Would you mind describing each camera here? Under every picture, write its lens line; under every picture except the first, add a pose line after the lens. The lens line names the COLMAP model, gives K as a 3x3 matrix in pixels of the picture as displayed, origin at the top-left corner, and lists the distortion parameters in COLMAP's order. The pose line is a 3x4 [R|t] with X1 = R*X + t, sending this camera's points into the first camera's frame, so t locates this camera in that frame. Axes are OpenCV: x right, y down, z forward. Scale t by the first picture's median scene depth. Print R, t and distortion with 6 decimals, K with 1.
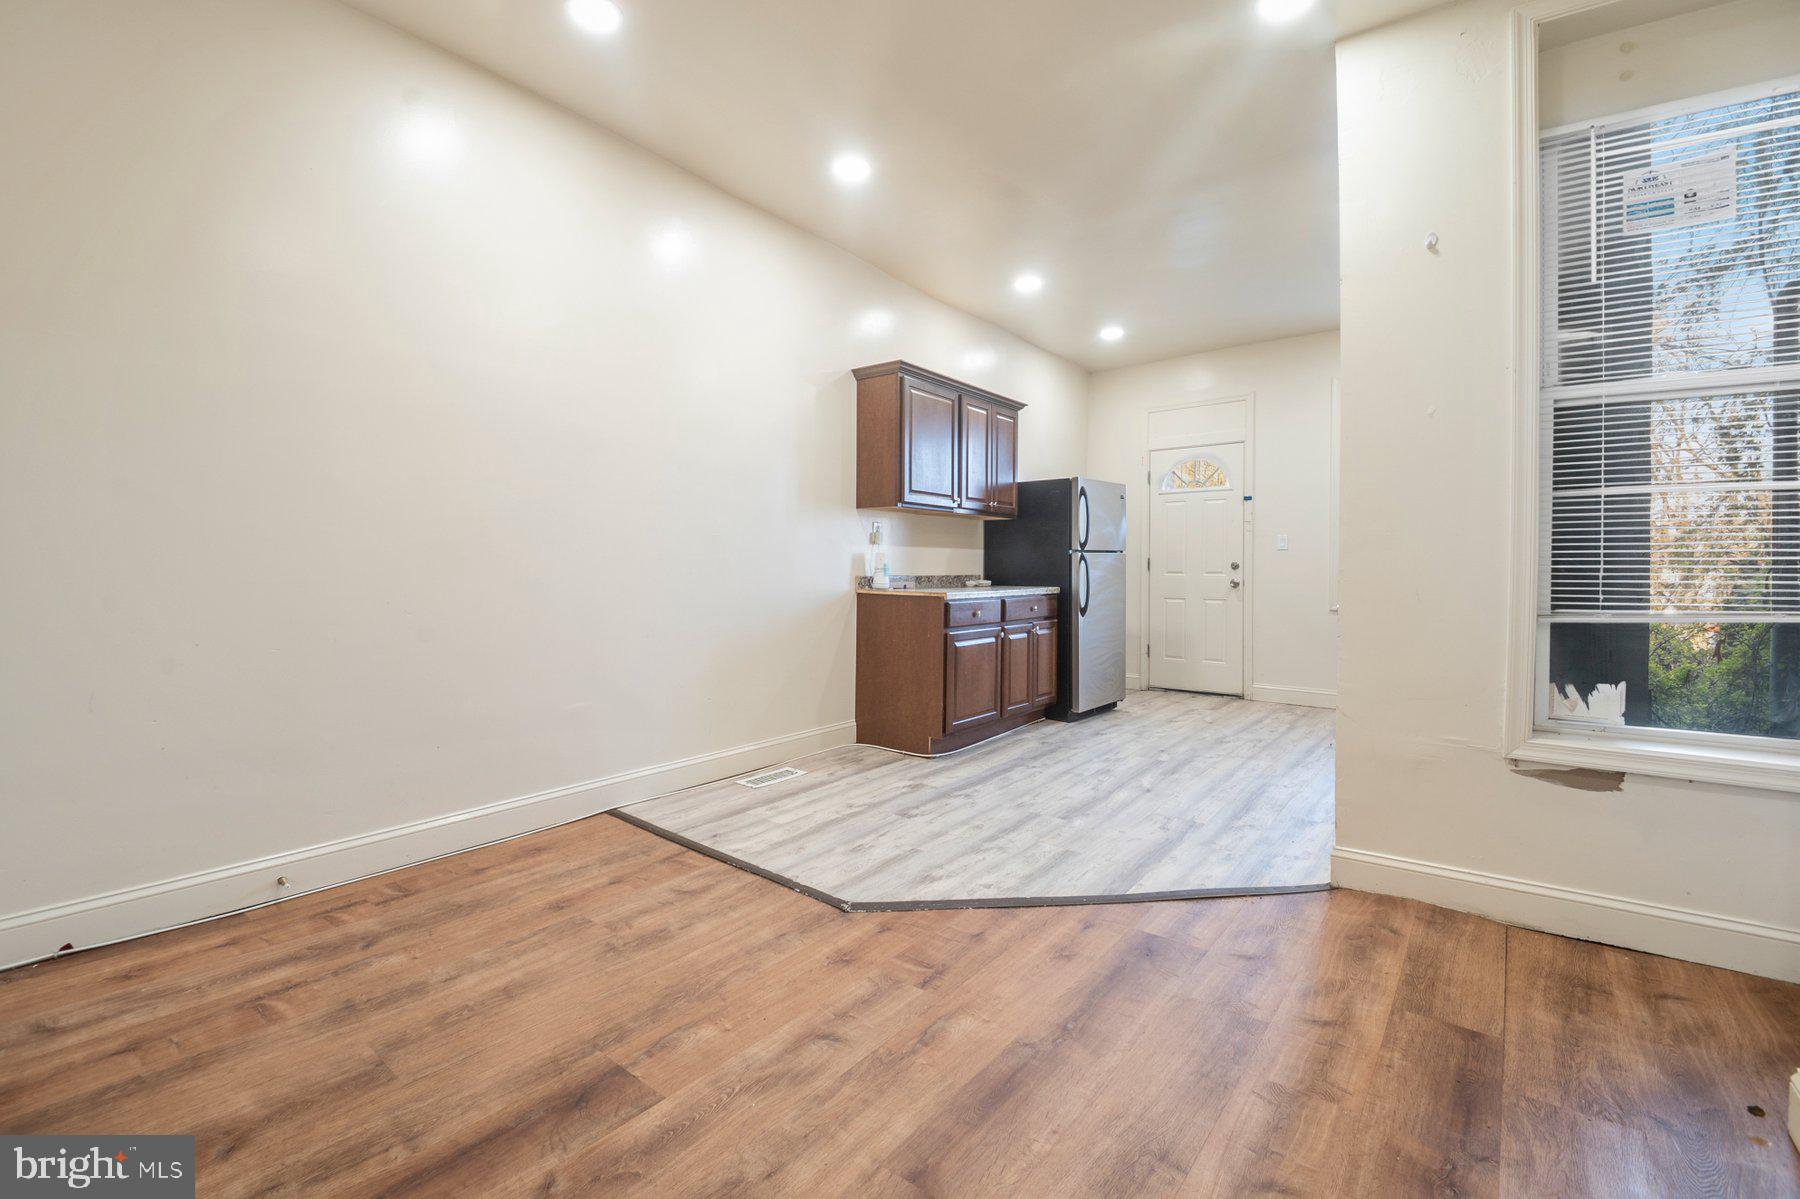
lens RADIAL K [[787.0, 0, 880.5], [0, 787.0, 571.9], [0, 0, 1]] dist [0.016157, -0.016627]
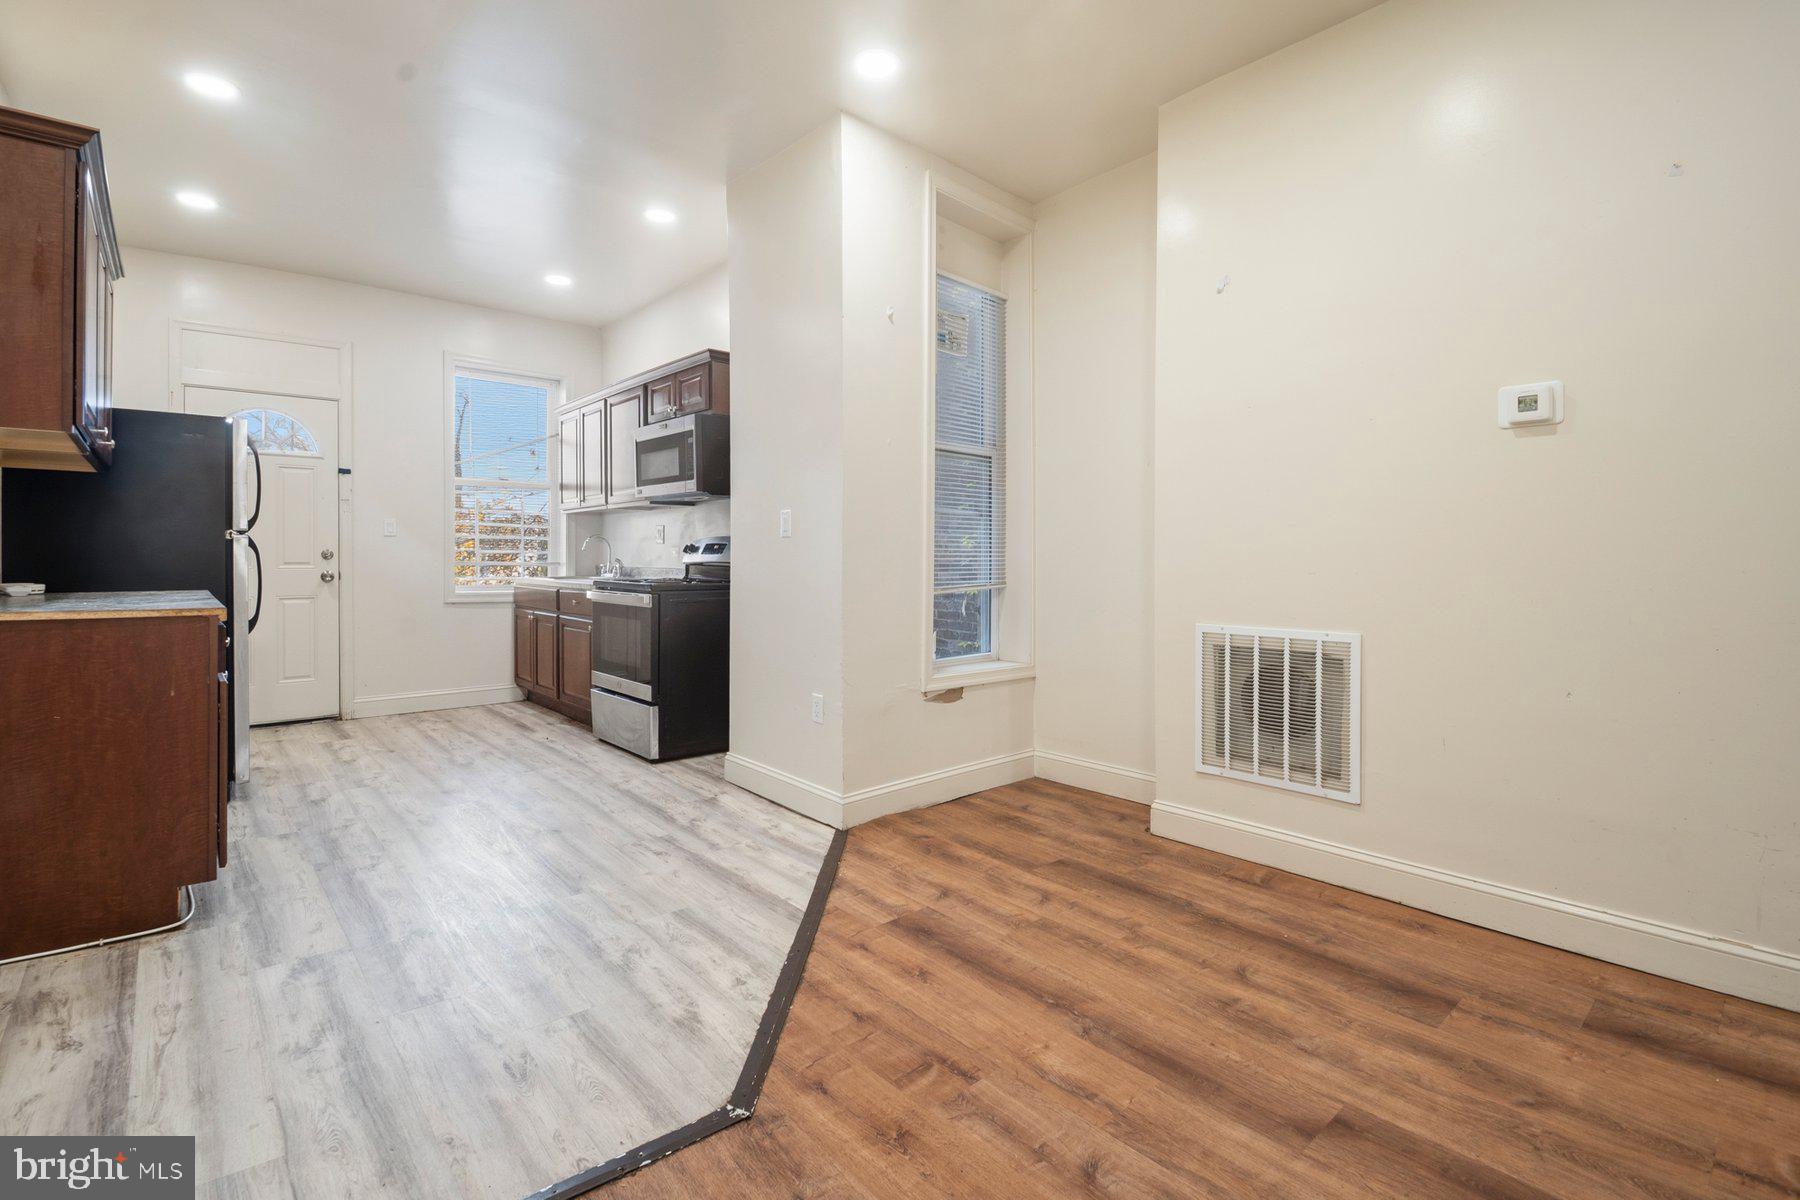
lens RADIAL K [[810.9, 0, 879.9], [0, 810.9, 563.1], [0, 0, 1]] dist [0.030696, -0.030839]
pose [[0.185570, -0.008092, 0.982598, -0.366002], [0.002189, 0.999967, 0.007822, -0.006448], [-0.982629, 0.000700, 0.185582, 0.434809]]
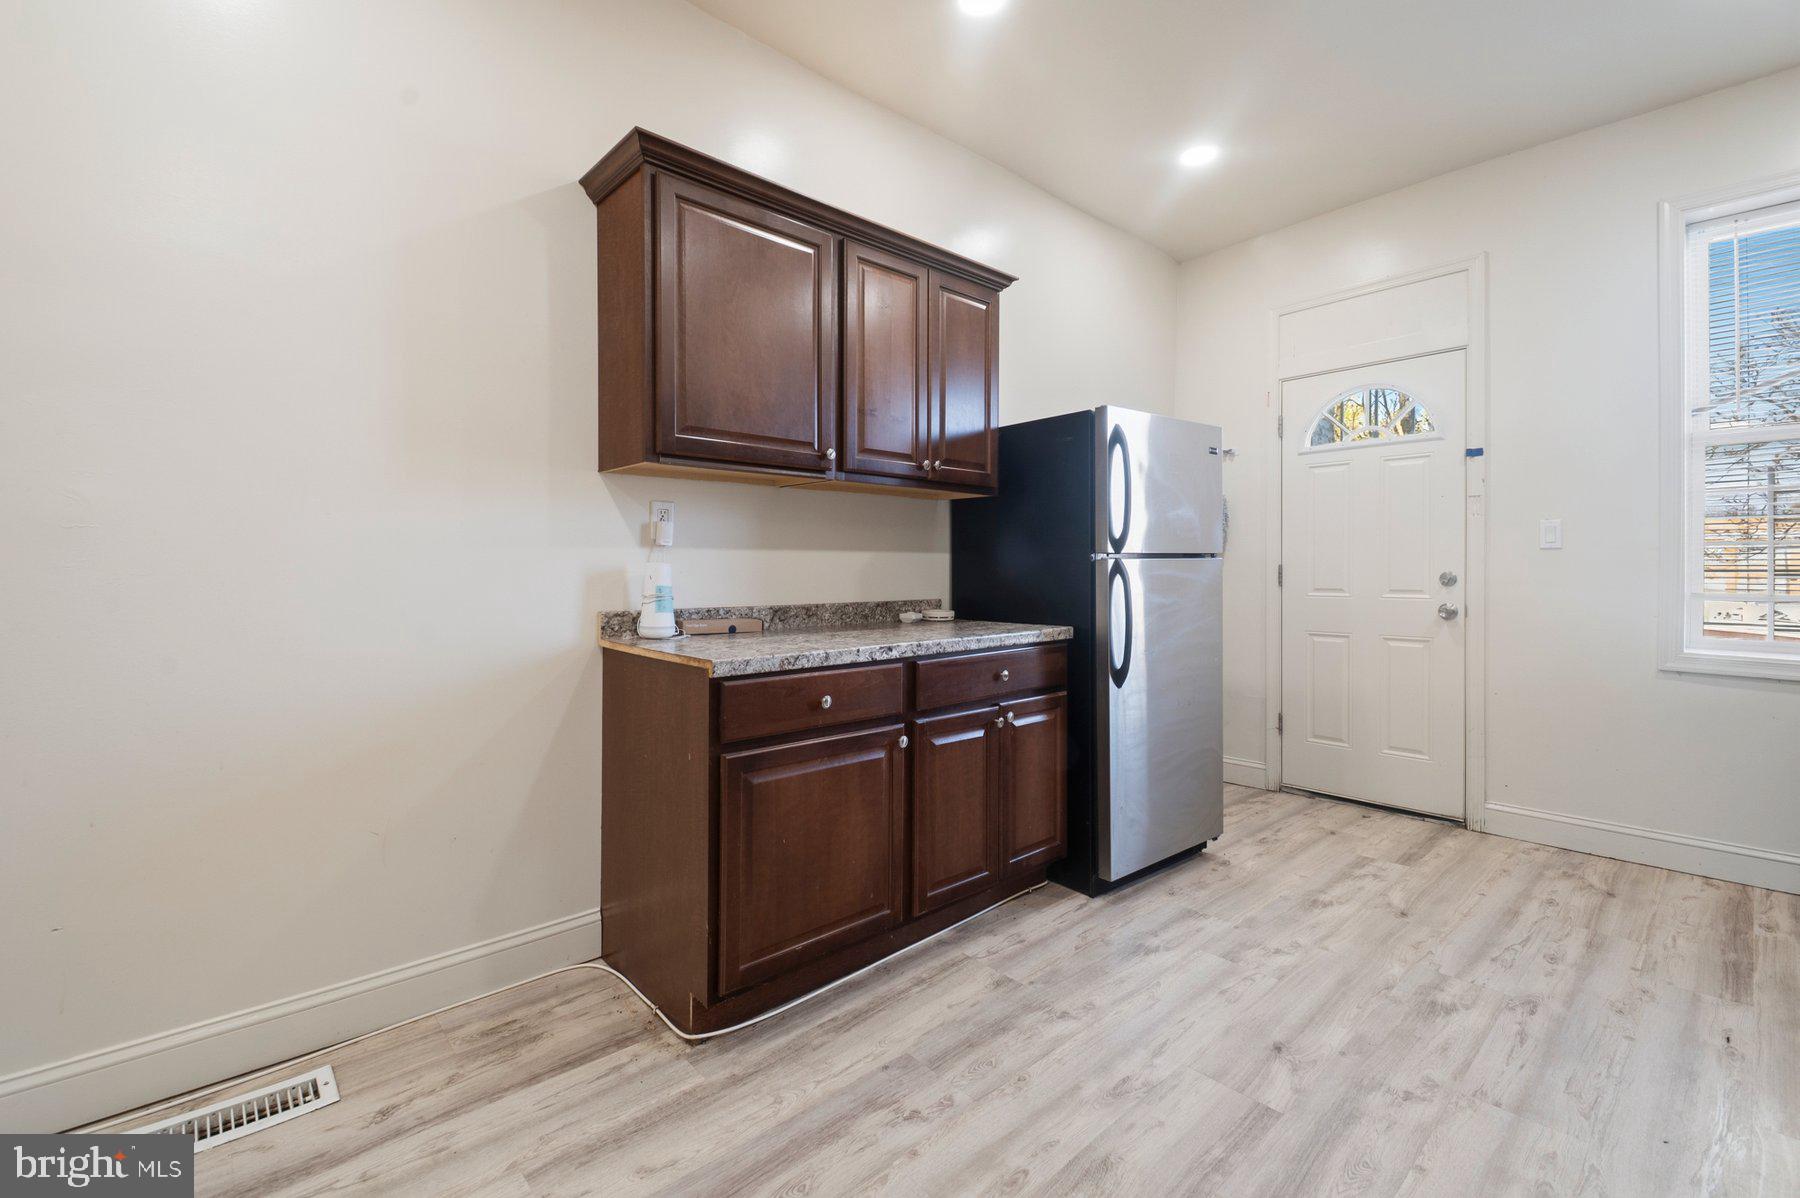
lens RADIAL K [[787.0, 0, 880.5], [0, 787.0, 571.4], [0, 0, 1]] dist [0.016157, -0.016627]
pose [[0.984554, -0.003318, -0.175049, 0.233144], [0.003160, 0.999994, -0.001185, -0.019324], [0.175052, 0.000614, 0.984559, 0.576619]]
